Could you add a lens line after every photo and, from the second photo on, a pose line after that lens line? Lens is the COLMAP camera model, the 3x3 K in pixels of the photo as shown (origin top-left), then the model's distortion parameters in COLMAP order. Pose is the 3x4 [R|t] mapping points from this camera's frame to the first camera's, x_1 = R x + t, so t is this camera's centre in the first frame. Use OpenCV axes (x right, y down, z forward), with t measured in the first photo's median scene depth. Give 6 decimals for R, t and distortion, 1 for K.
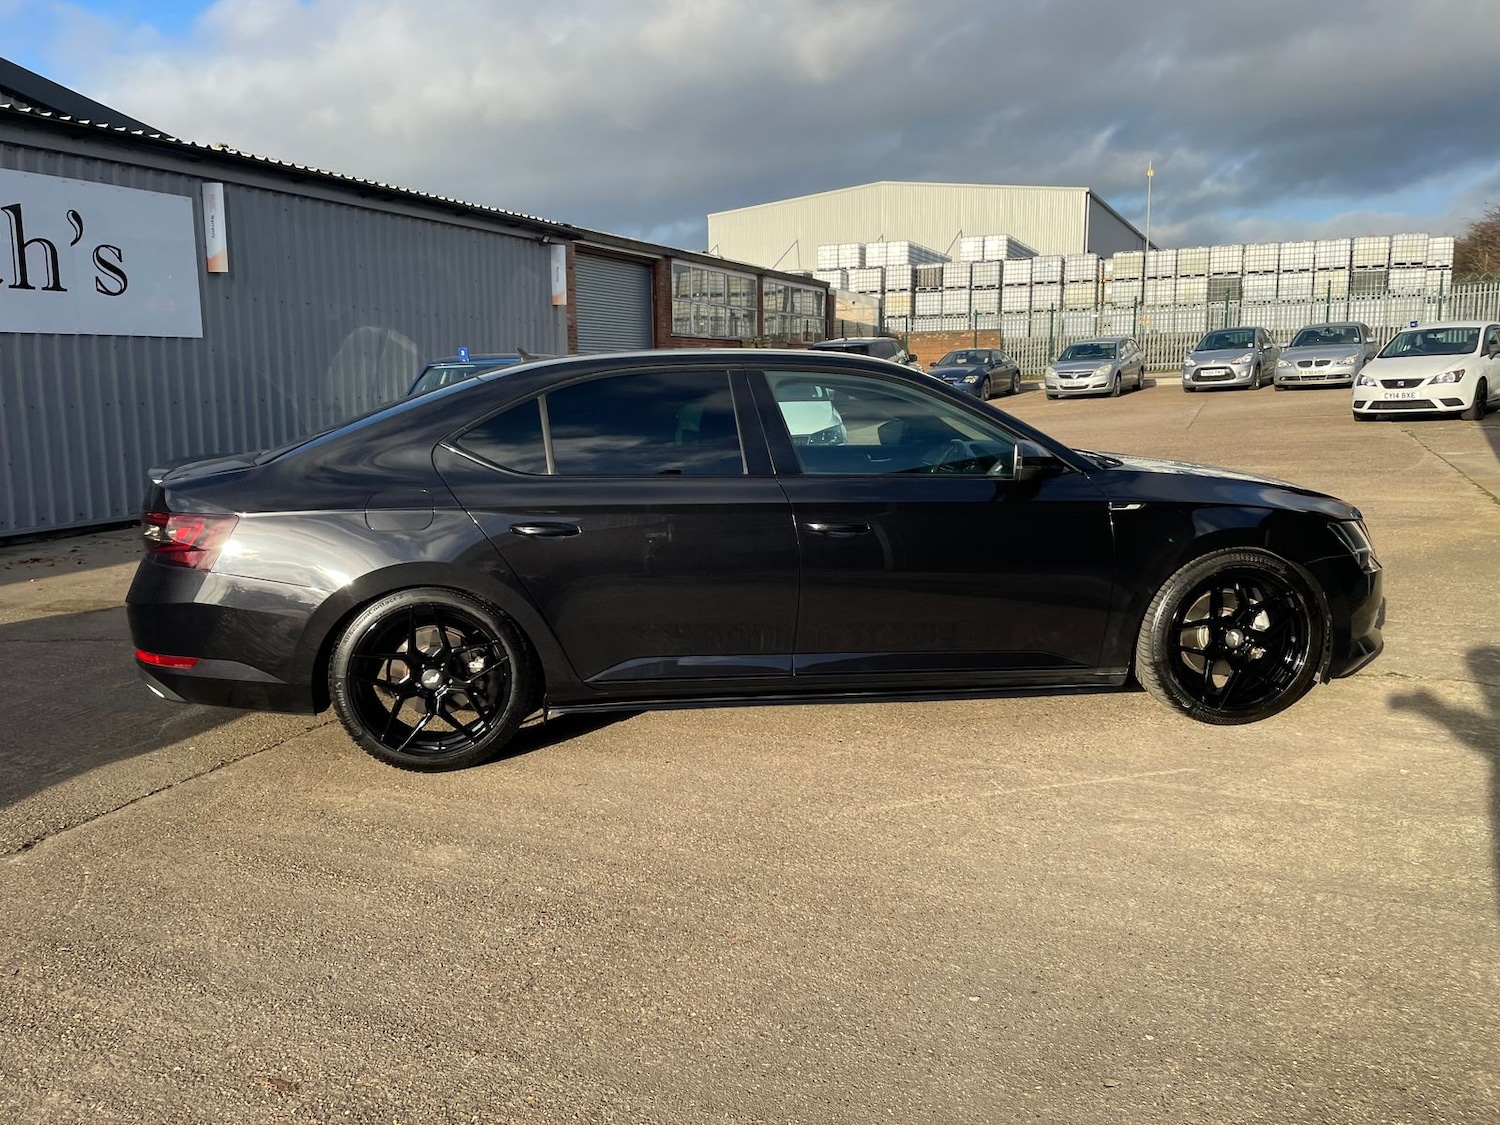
lens RADIAL K [[1180.2, 0, 760.5], [0, 1180.2, 563.3], [0, 0, 1]] dist [0.090108, -0.116421]
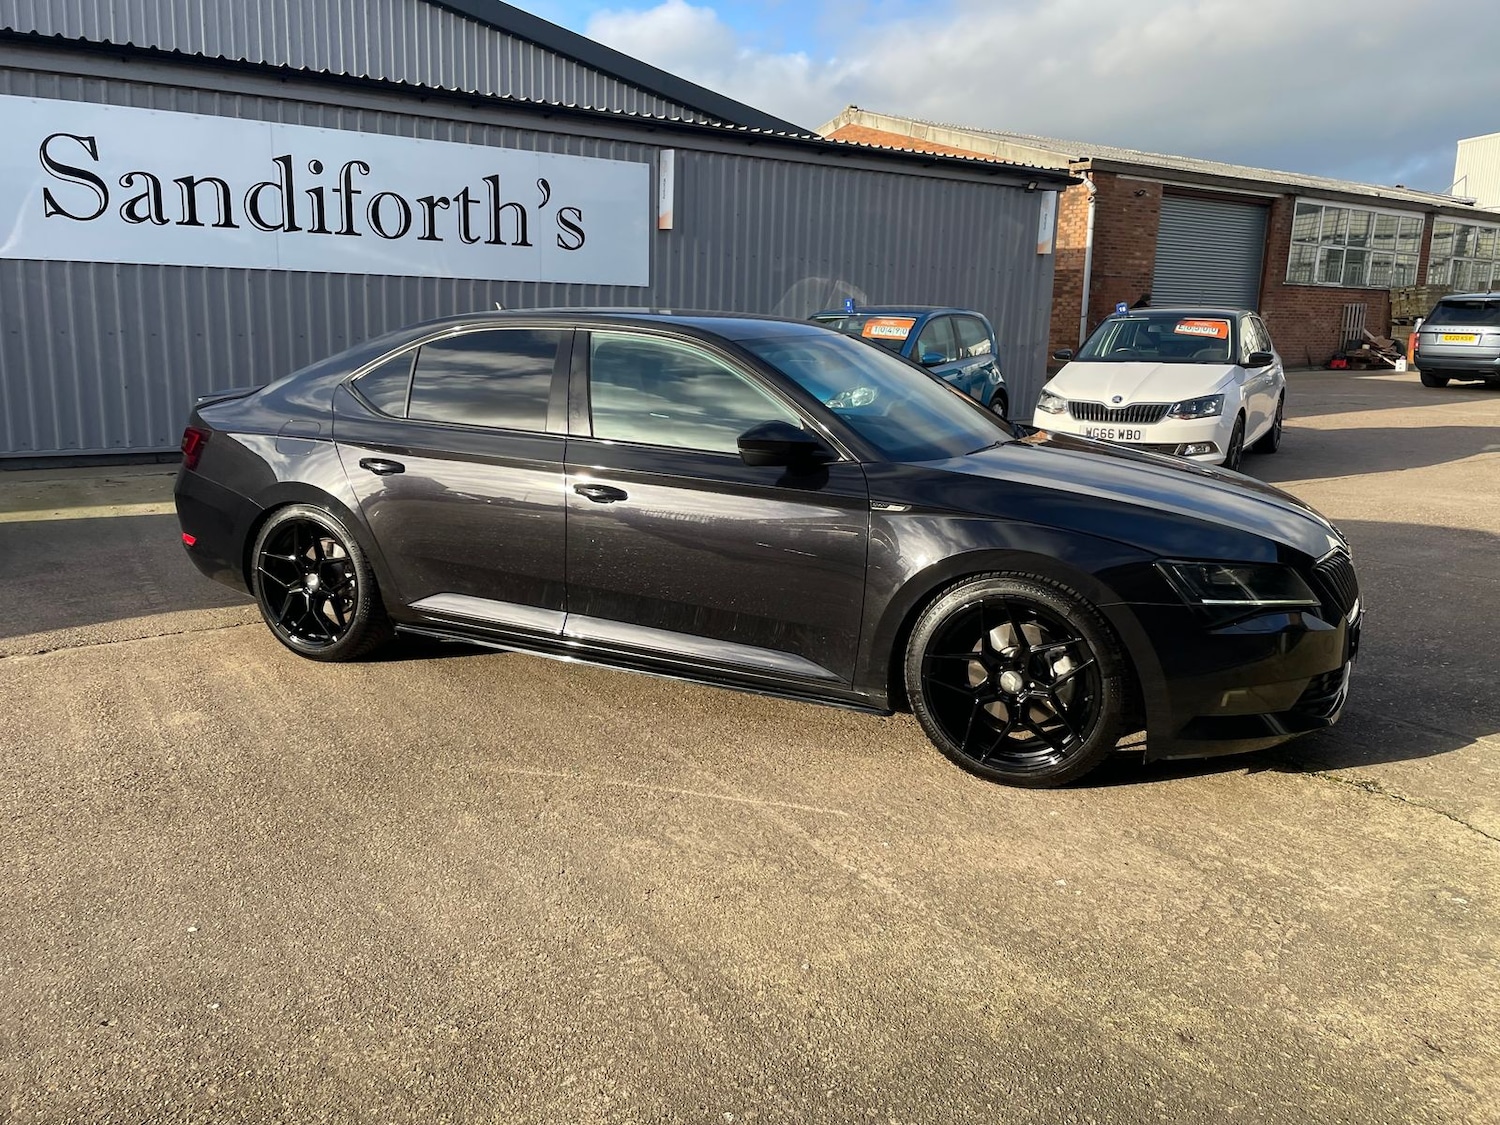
lens RADIAL K [[1180.2, 0, 757.6], [0, 1180.2, 553.0], [0, 0, 1]] dist [0.090108, -0.116421]
pose [[0.837089, 0.135809, -0.529941, 0.105622], [-0.116851, 0.990727, 0.069318, -0.009594], [0.534441, 0.003899, 0.845197, 0.034032]]
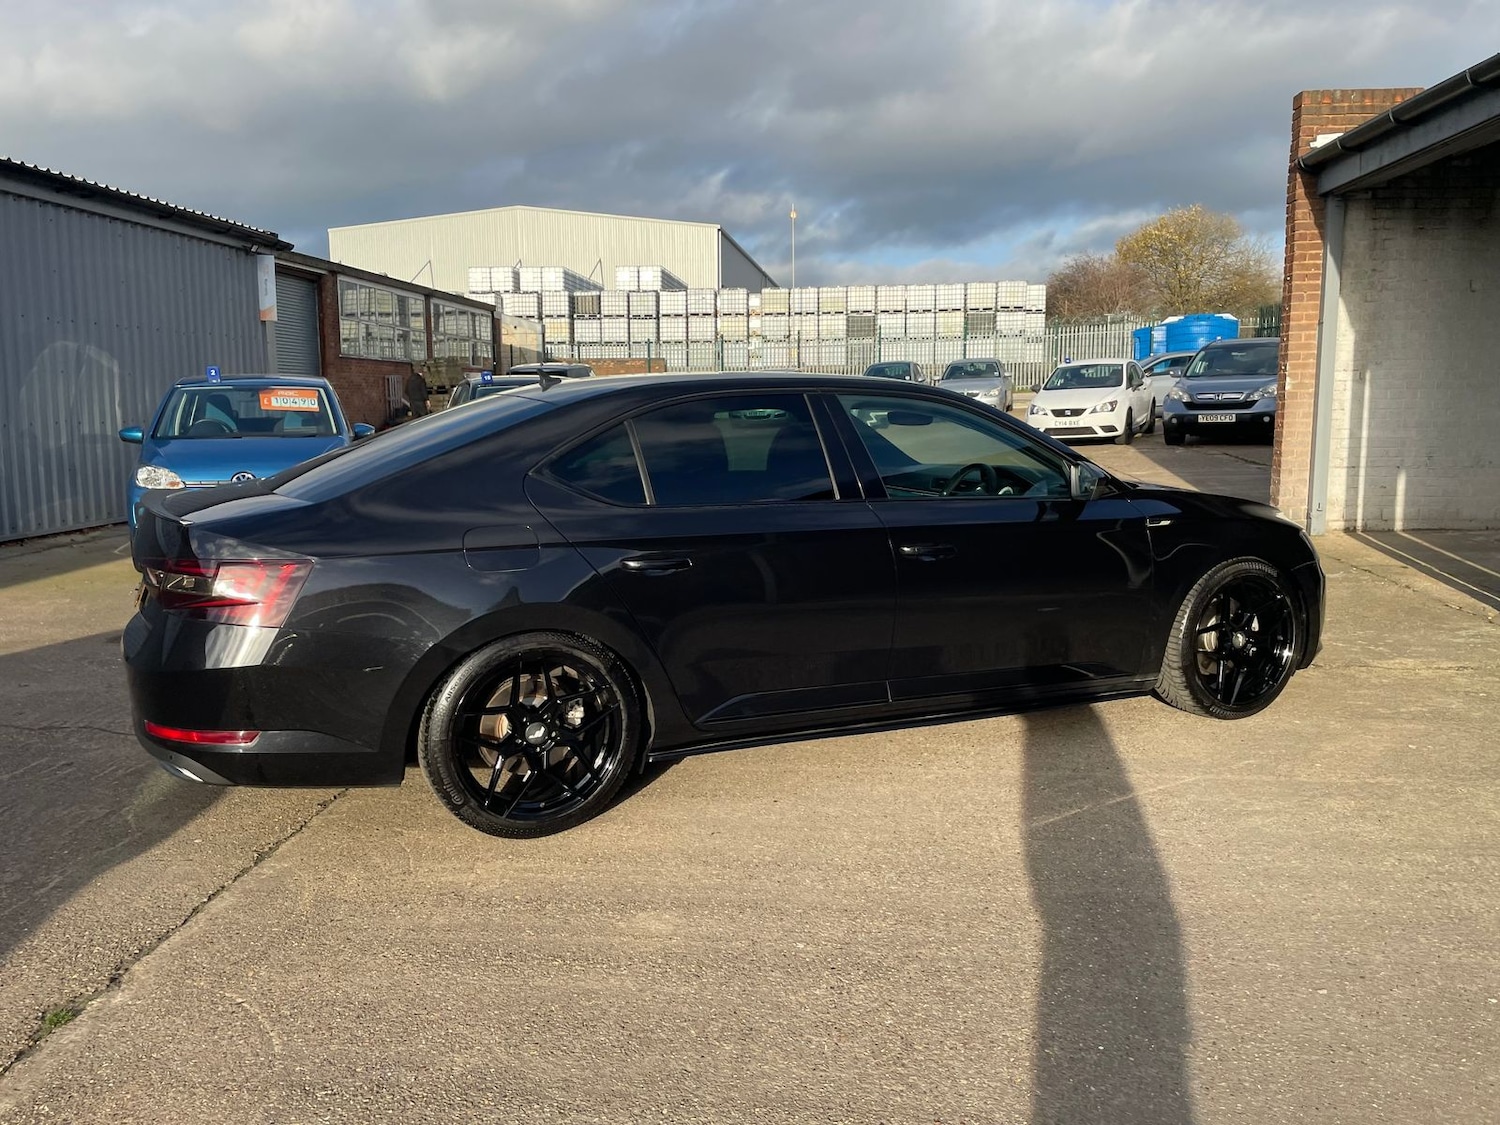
lens RADIAL K [[1180.2, 0, 760.8], [0, 1180.2, 565.6], [0, 0, 1]] dist [0.090108, -0.116421]
pose [[0.951883, -0.036776, 0.304248, -0.056229], [0.042961, 0.998983, -0.013658, -0.001515], [-0.303436, 0.026072, 0.952495, 0.012715]]
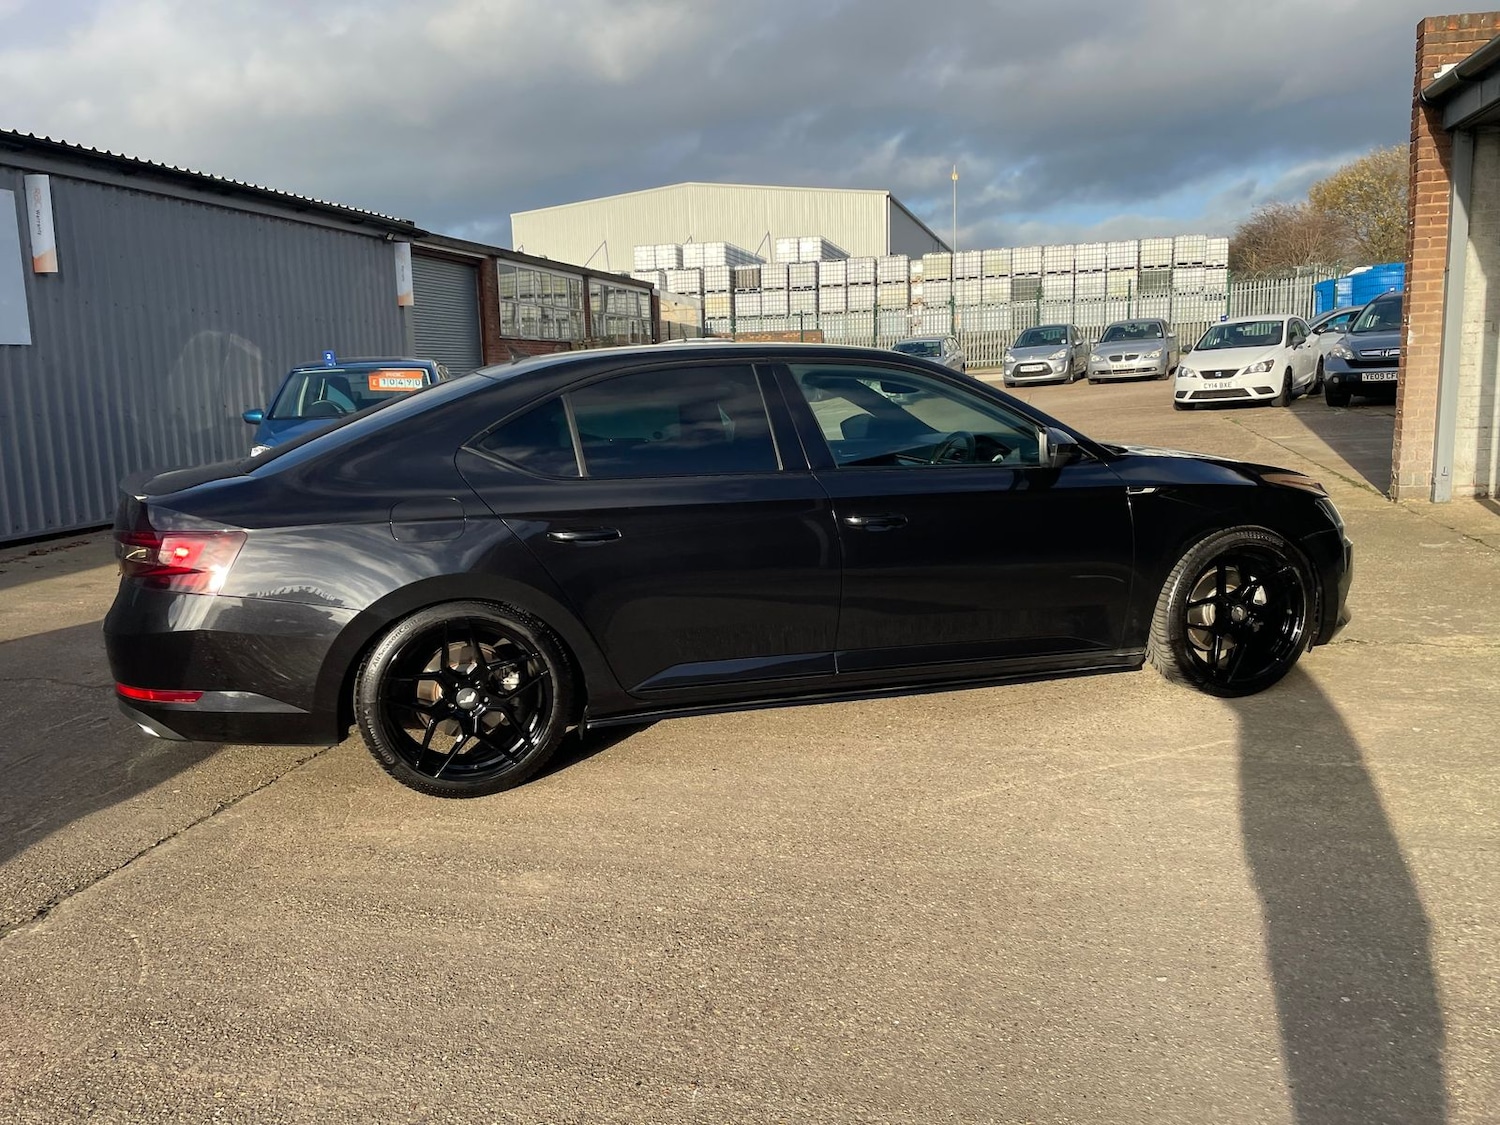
lens RADIAL K [[1180.2, 0, 760.2], [0, 1180.2, 574.3], [0, 0, 1]] dist [0.090108, -0.116421]
pose [[0.986744, -0.044320, 0.156116, -0.027886], [0.043210, 0.999011, 0.010501, -0.000059], [-0.156427, -0.003616, 0.987683, 0.005580]]
